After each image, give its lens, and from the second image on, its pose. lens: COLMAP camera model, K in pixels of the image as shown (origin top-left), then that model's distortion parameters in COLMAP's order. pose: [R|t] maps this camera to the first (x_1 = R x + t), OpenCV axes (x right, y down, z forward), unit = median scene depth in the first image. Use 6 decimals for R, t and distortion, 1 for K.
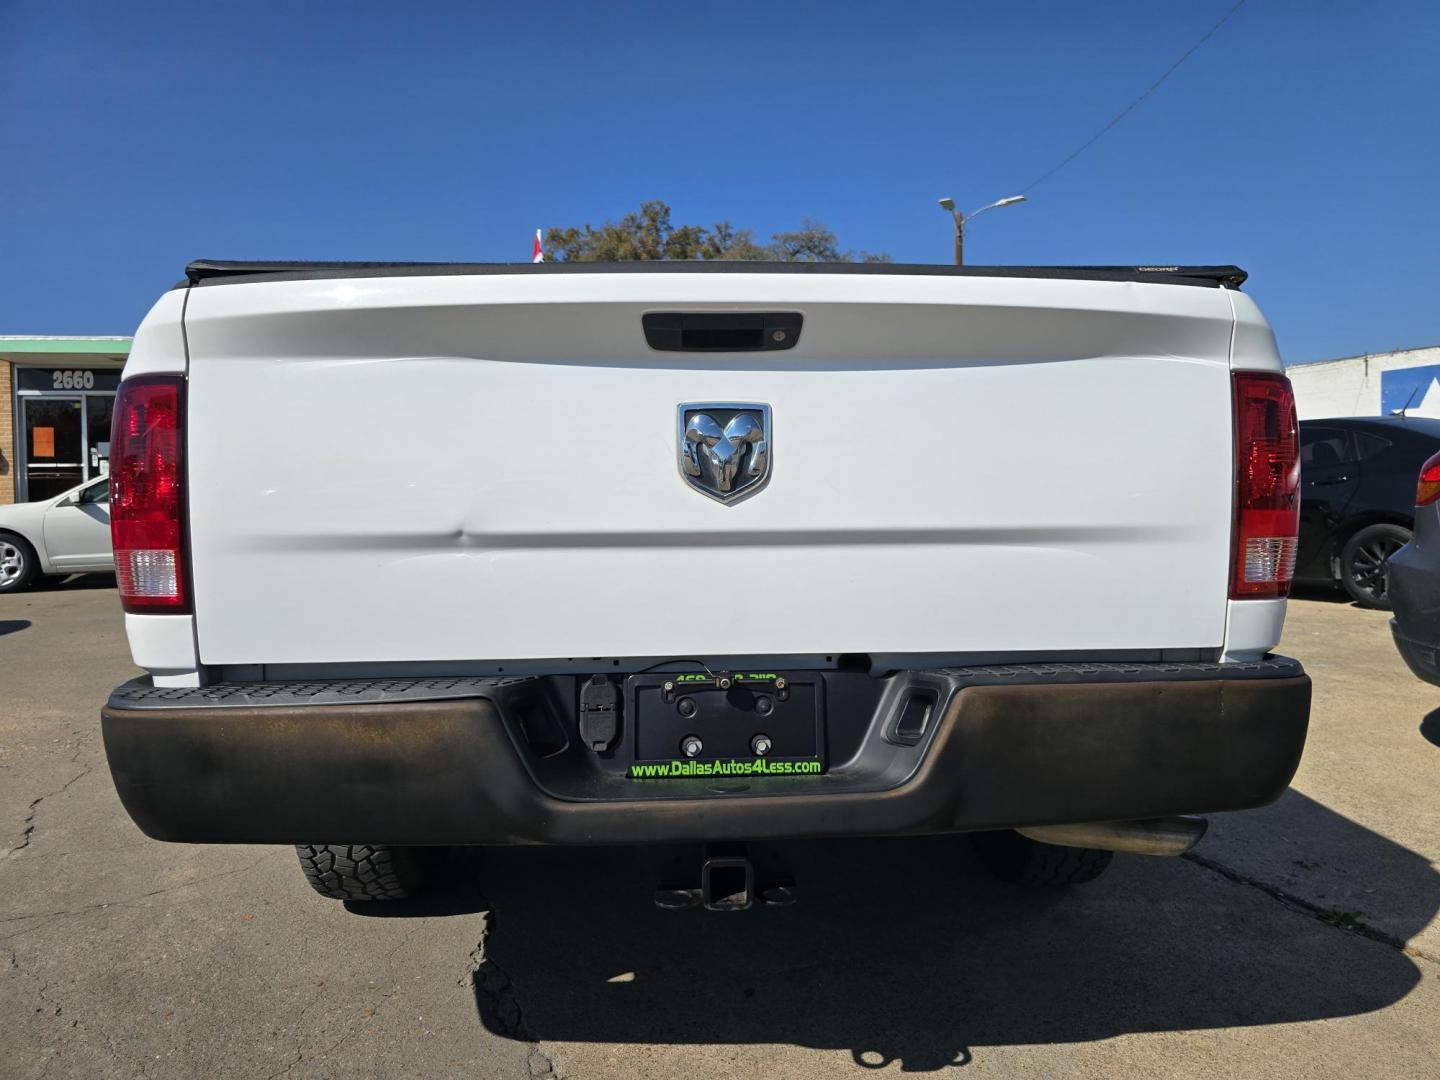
lens RADIAL K [[973.0, 0, 740.7], [0, 973.0, 544.3], [0, 0, 1]] dist [0.039568, -0.038688]
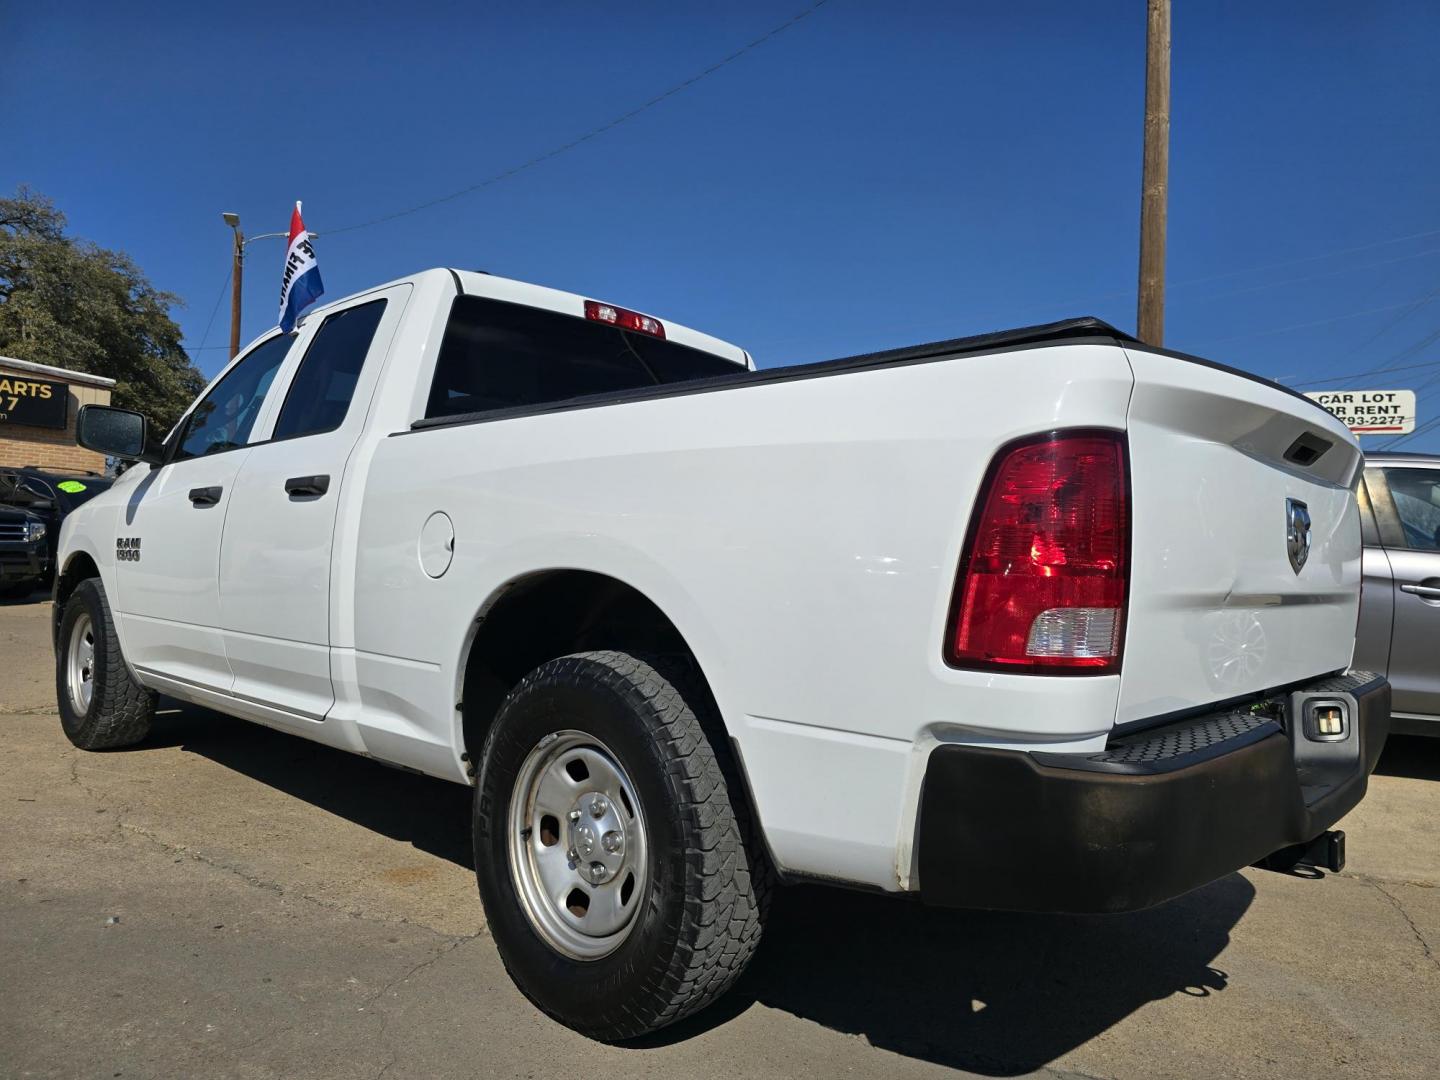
lens RADIAL K [[973.0, 0, 728.2], [0, 973.0, 545.1], [0, 0, 1]] dist [0.039568, -0.038688]
pose [[0.711190, 0.041789, 0.701756, -1.258021], [-0.007256, 0.998615, -0.052112, -0.003185], [-0.702962, 0.031970, 0.710509, 0.477198]]
